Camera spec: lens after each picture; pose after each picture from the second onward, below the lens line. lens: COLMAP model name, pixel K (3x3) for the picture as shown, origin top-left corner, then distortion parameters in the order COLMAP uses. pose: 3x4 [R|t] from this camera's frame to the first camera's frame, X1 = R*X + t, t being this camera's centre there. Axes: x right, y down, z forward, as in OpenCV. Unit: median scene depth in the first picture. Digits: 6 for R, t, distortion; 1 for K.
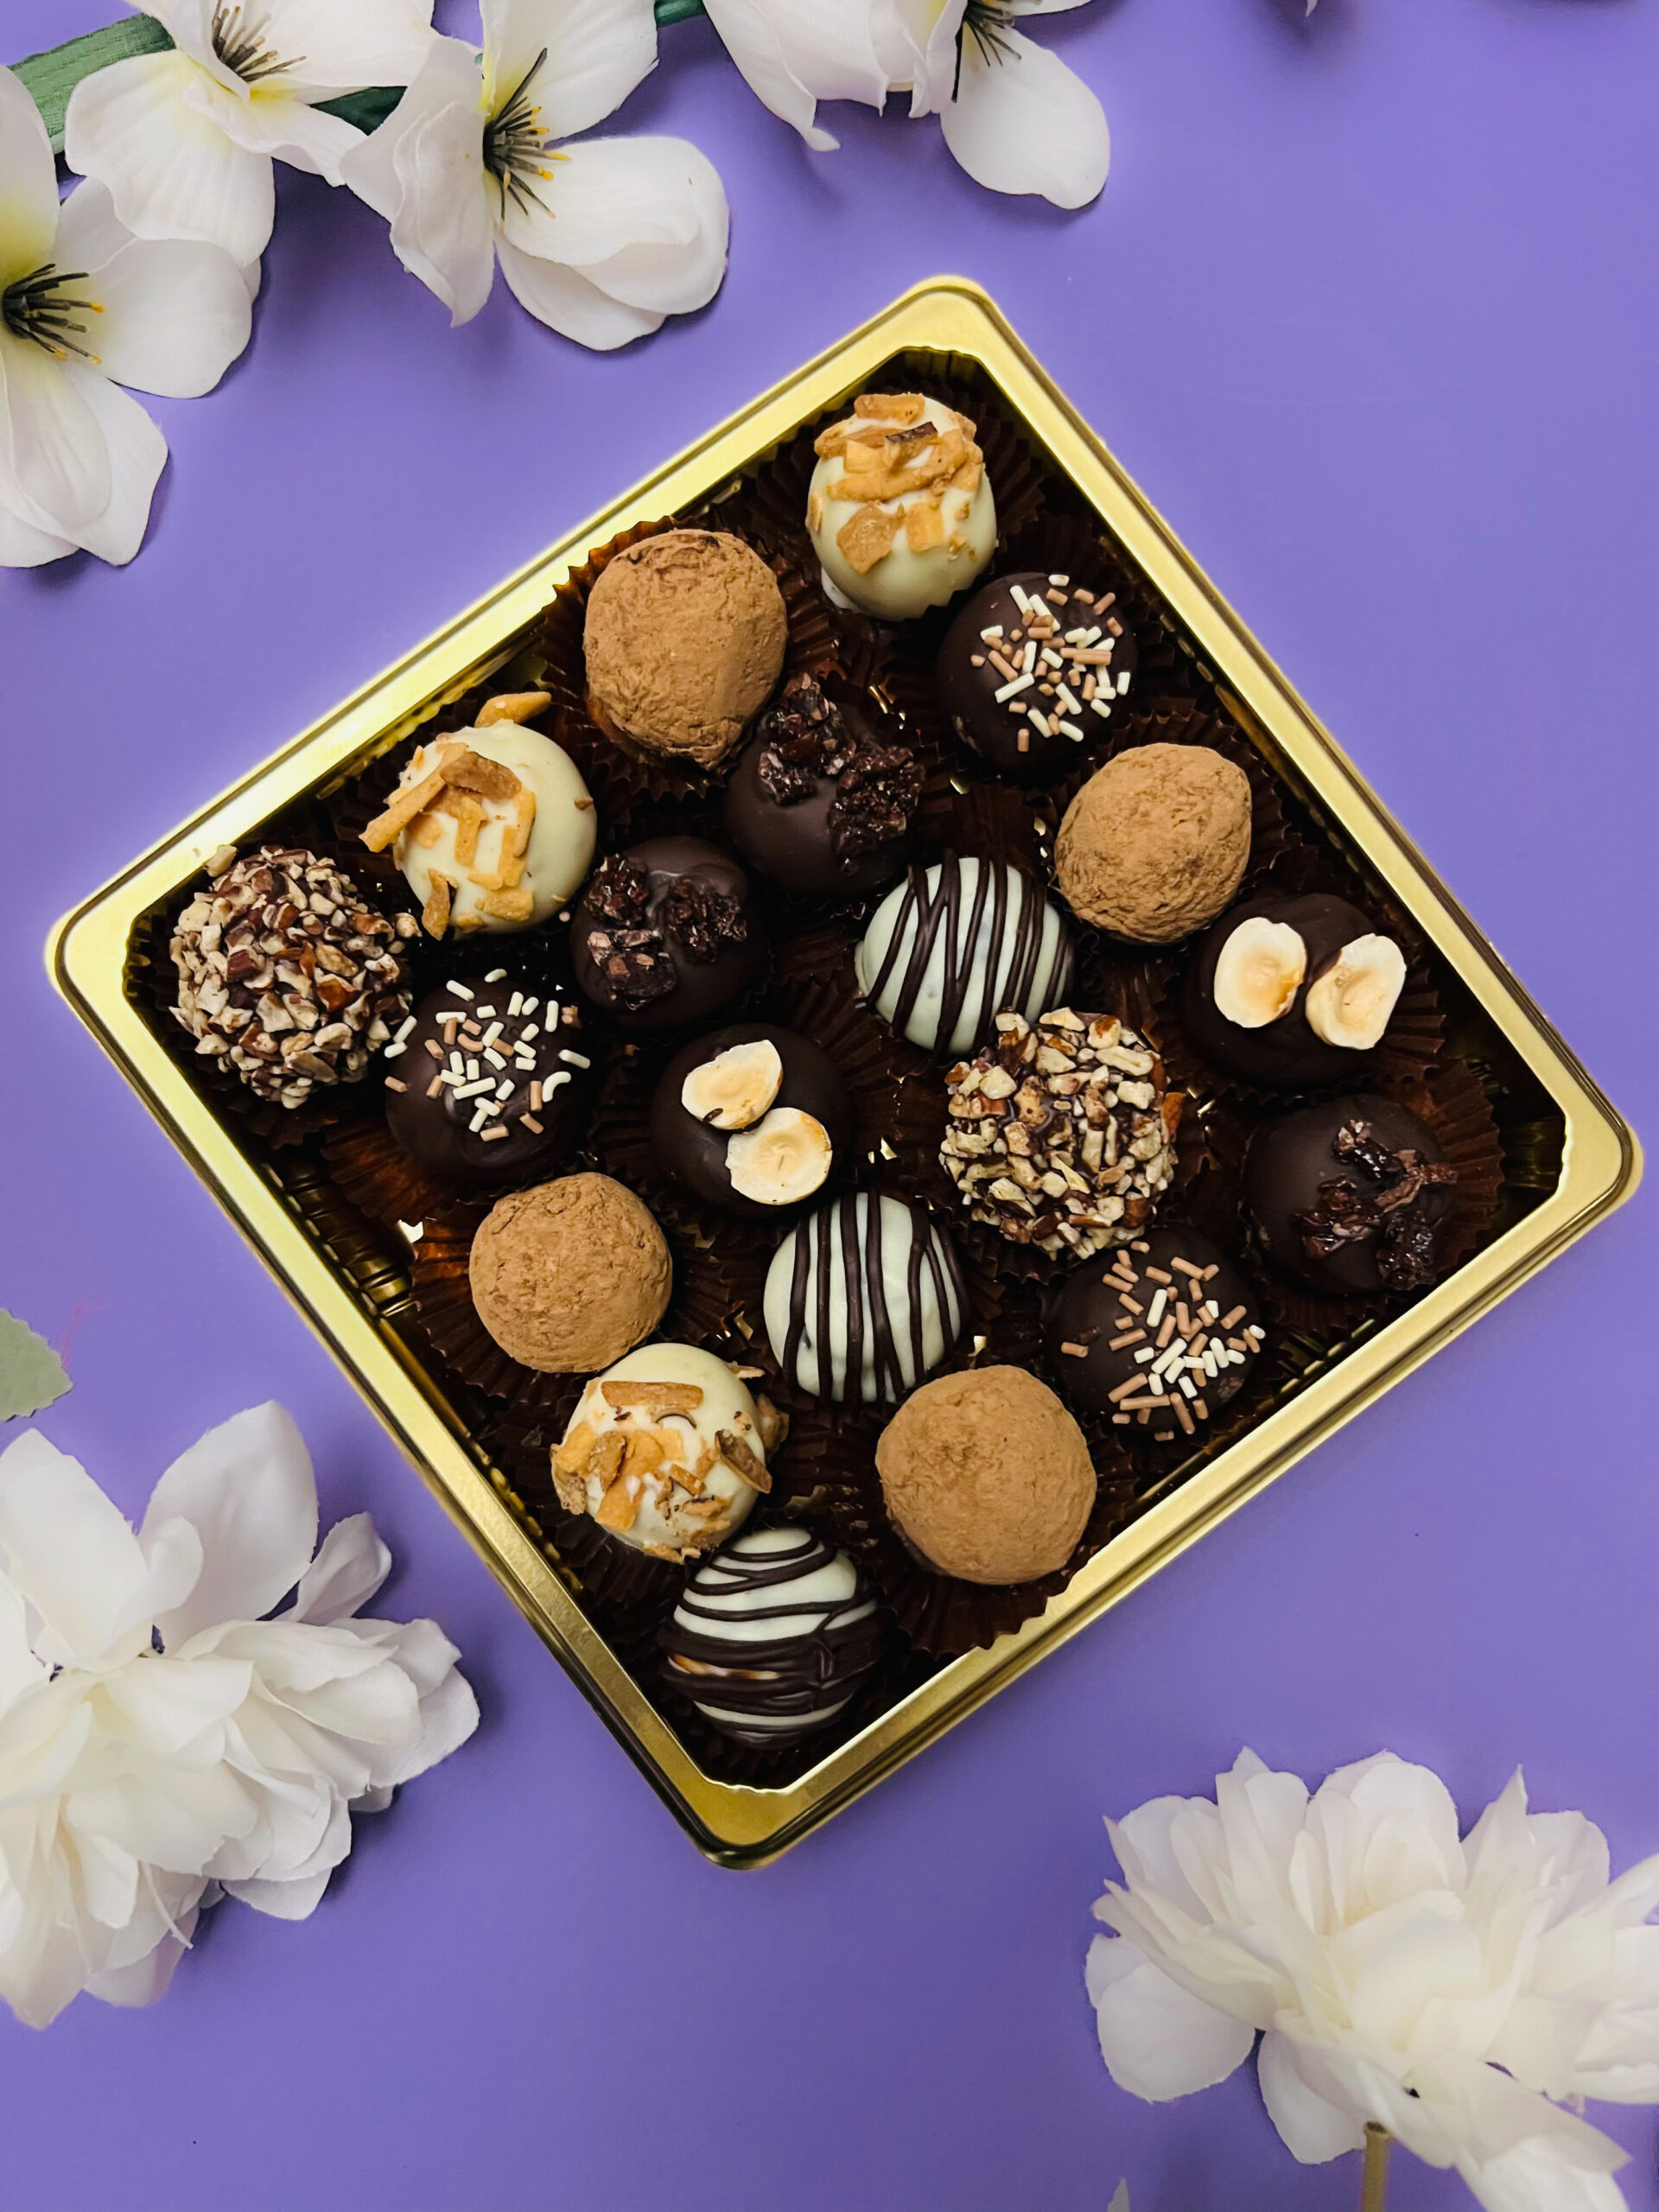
lens RADIAL K [[1630.8, 0, 829.5], [0, 1630.8, 1106.0], [0, 0, 1]] dist [0.001662, -0.000833]
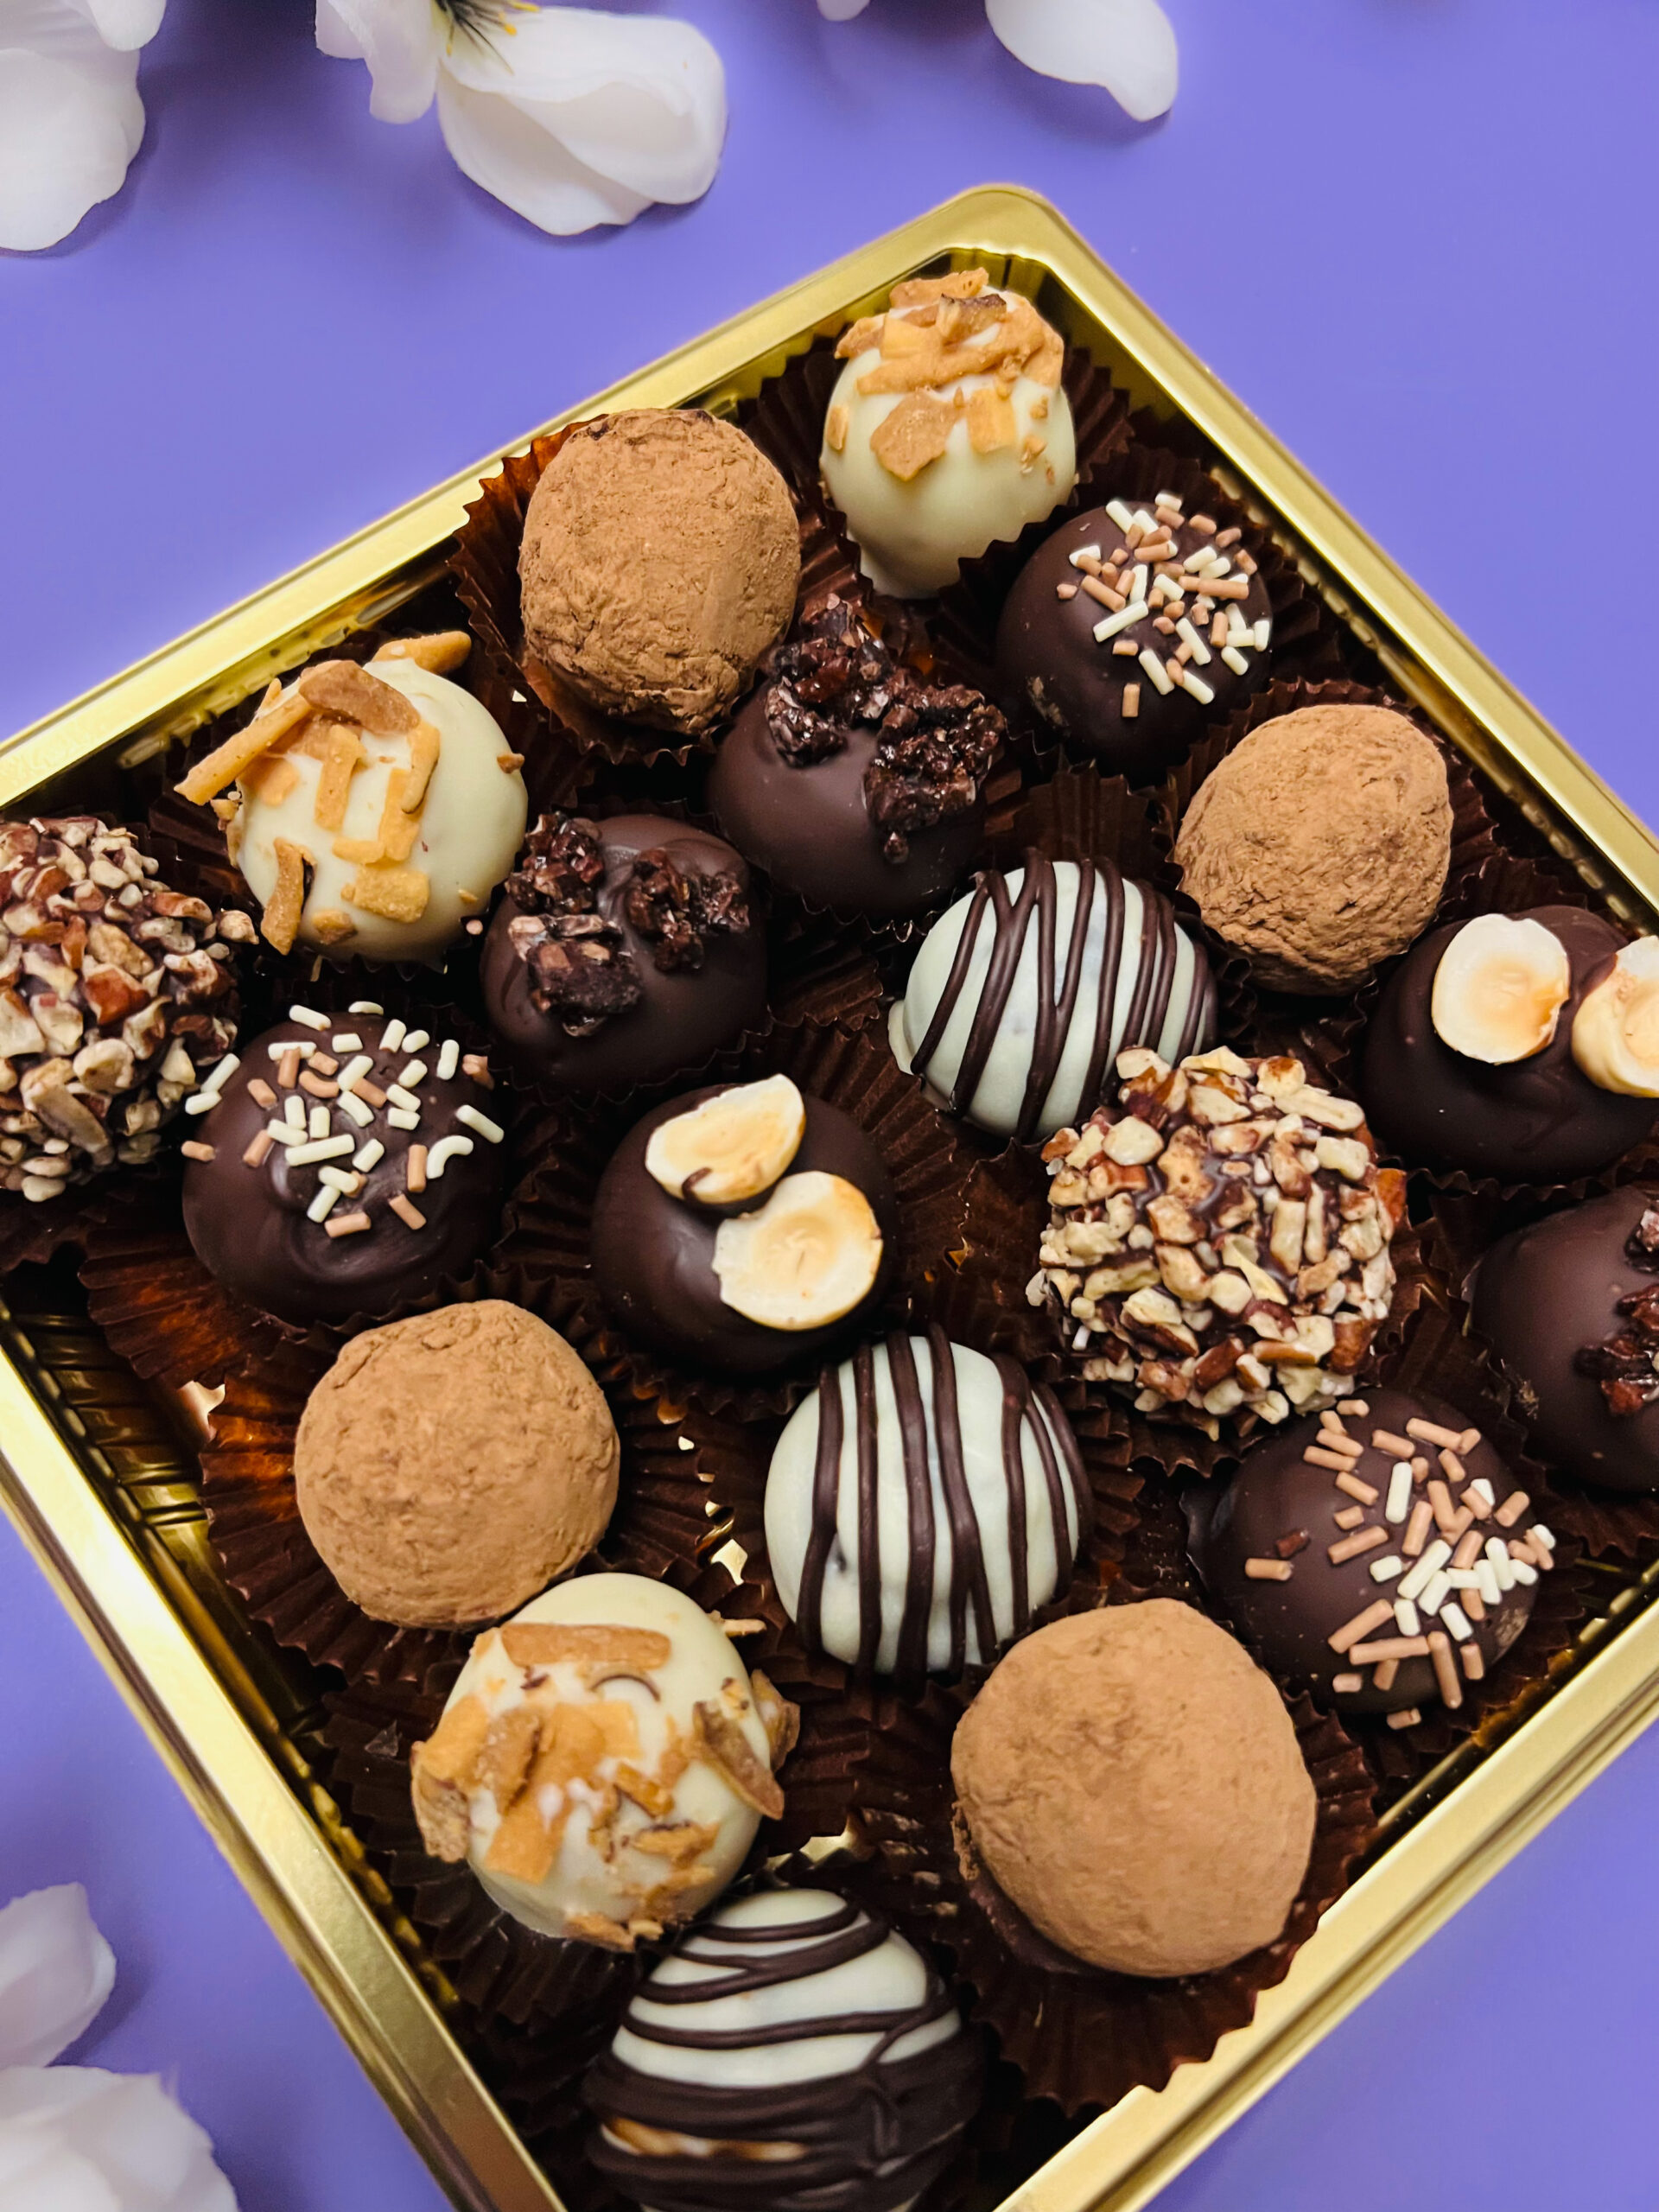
lens RADIAL K [[1668.7, 0, 834.7], [0, 1668.7, 1129.4], [0, 0, 1]] dist [0.000420, -0.131958]
pose [[0.998472, 0.006982, 0.054819, -0.052209], [0.006646, 0.969616, -0.244544, 0.142639], [-0.054861, 0.244534, 0.968087, 0.354886]]
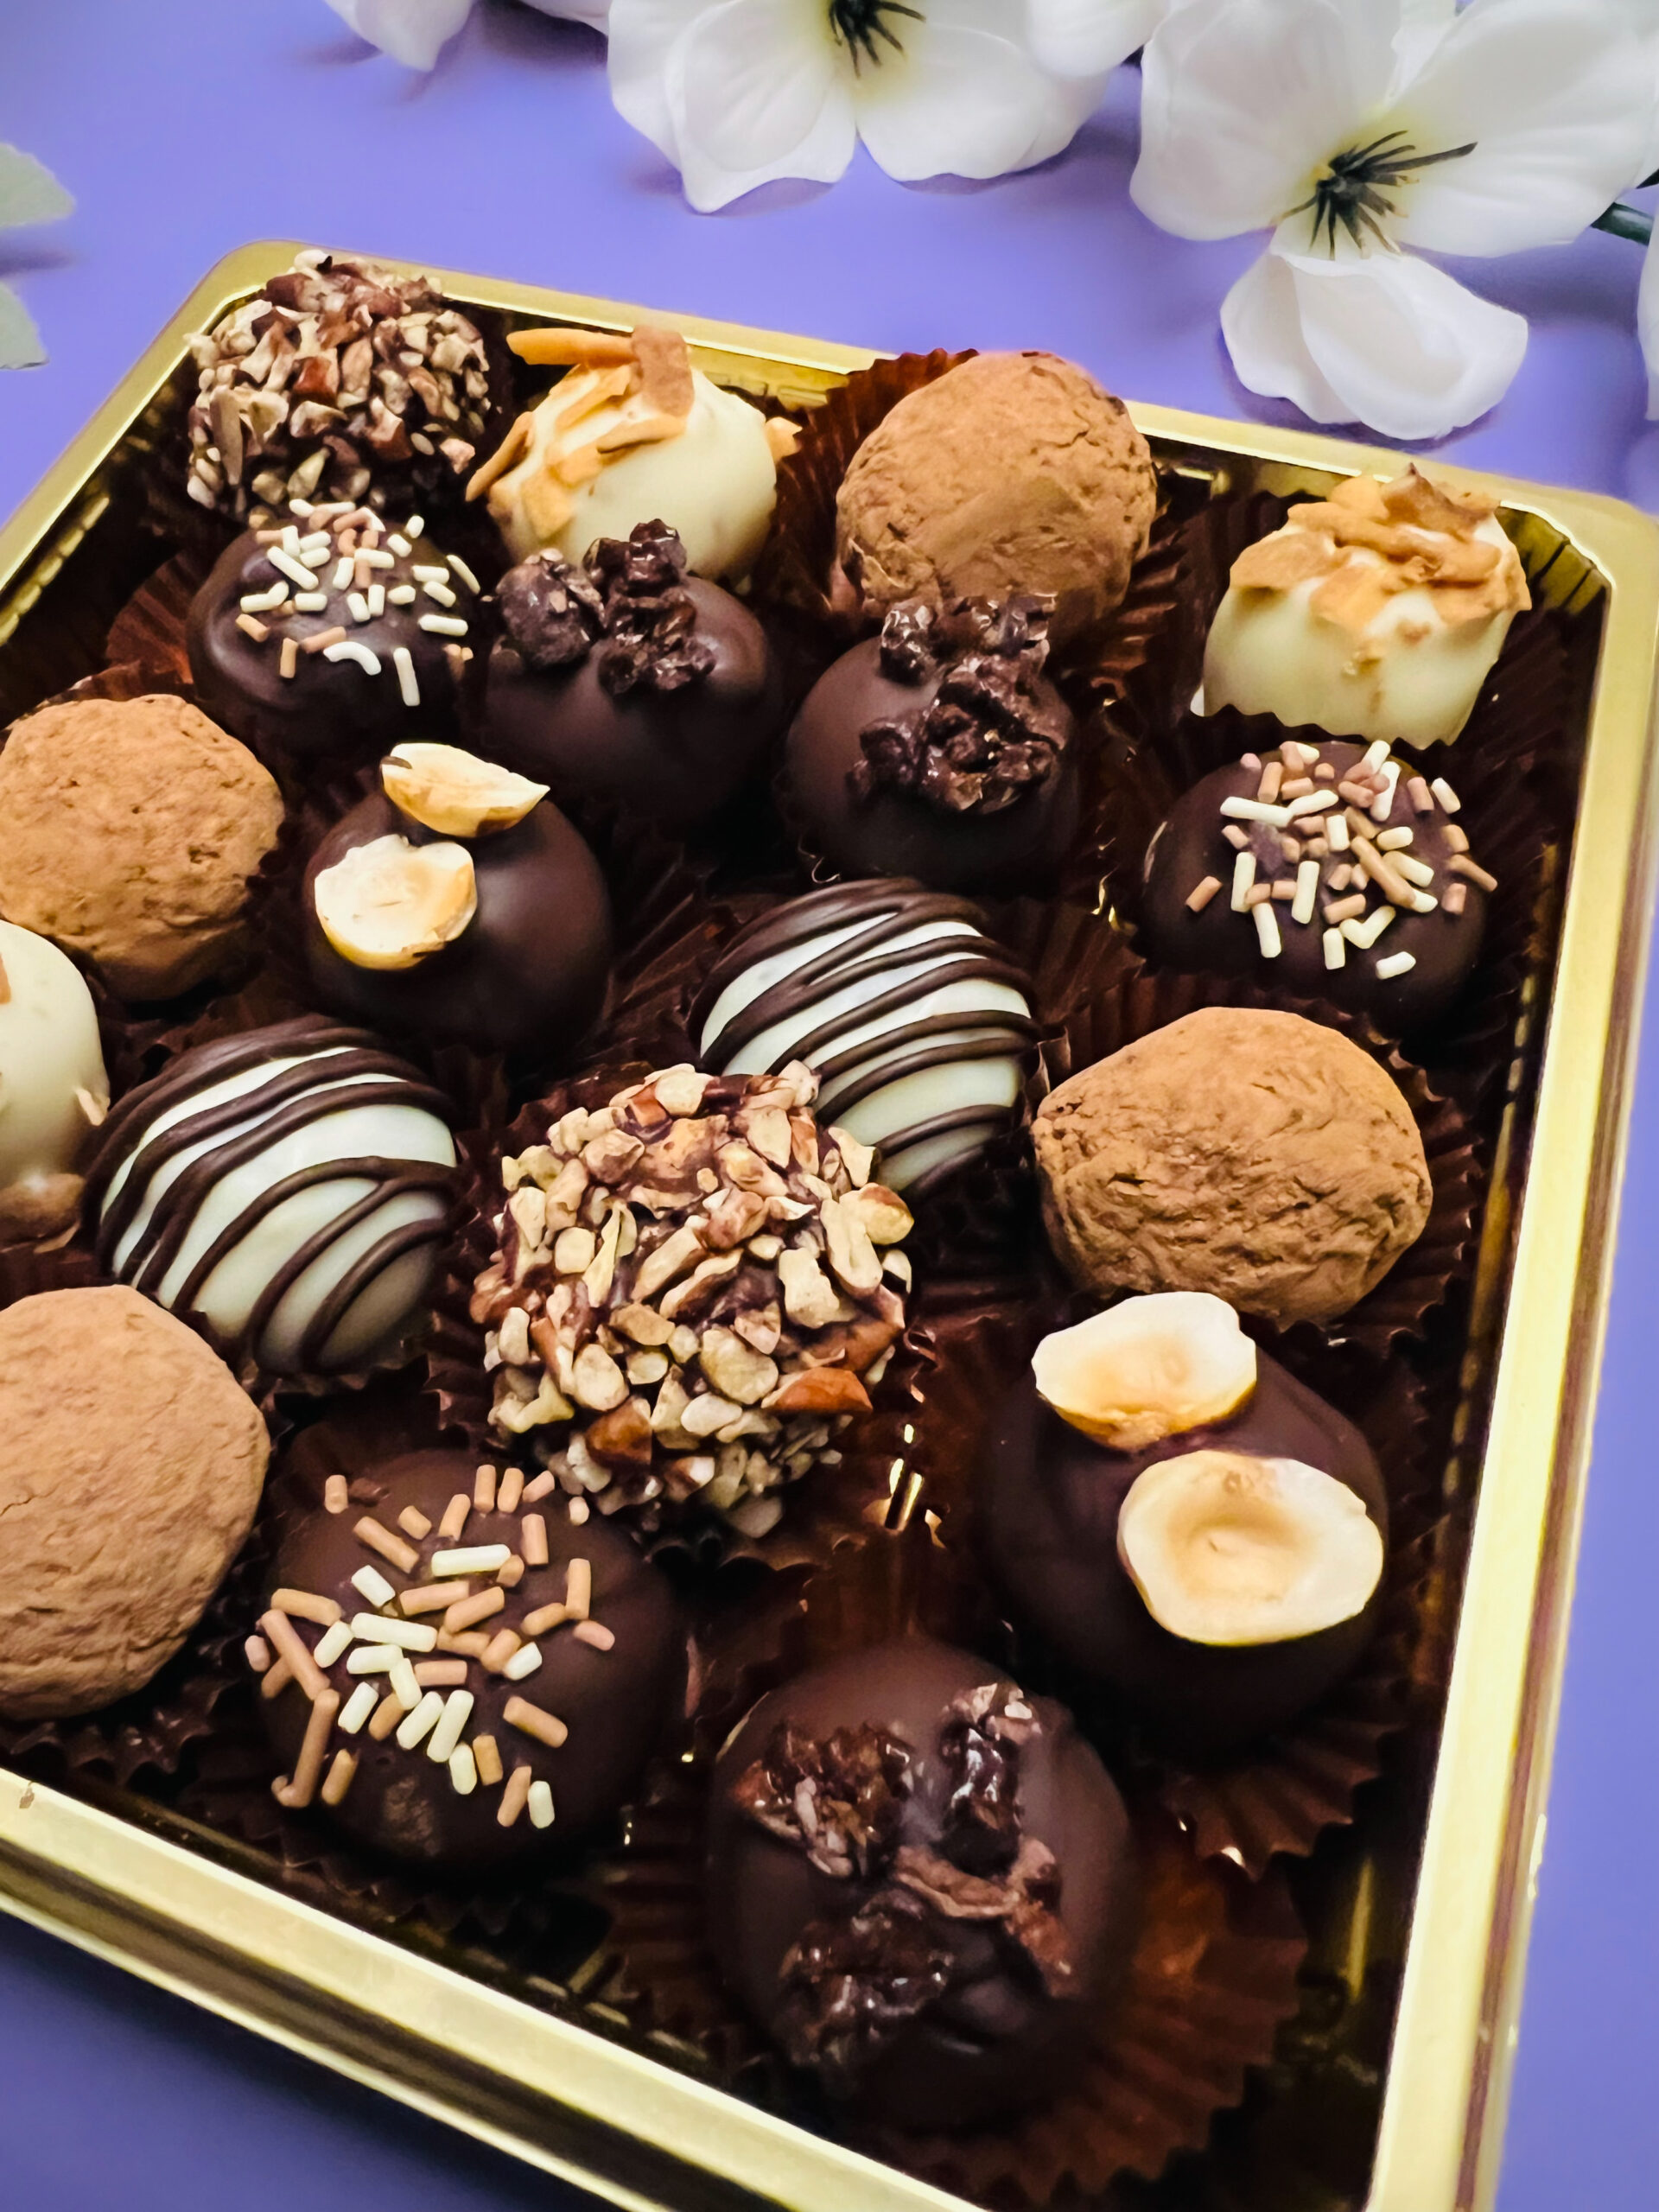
lens RADIAL K [[1654.6, 0, 680.0], [0, 1654.6, 1047.7], [0, 0, 1]] dist [-0.051573, 0.075338]
pose [[0.526557, 0.716522, -0.457531, 0.348806], [-0.844679, 0.501850, -0.186183, 0.084729], [0.096208, 0.484502, 0.869484, 0.495645]]
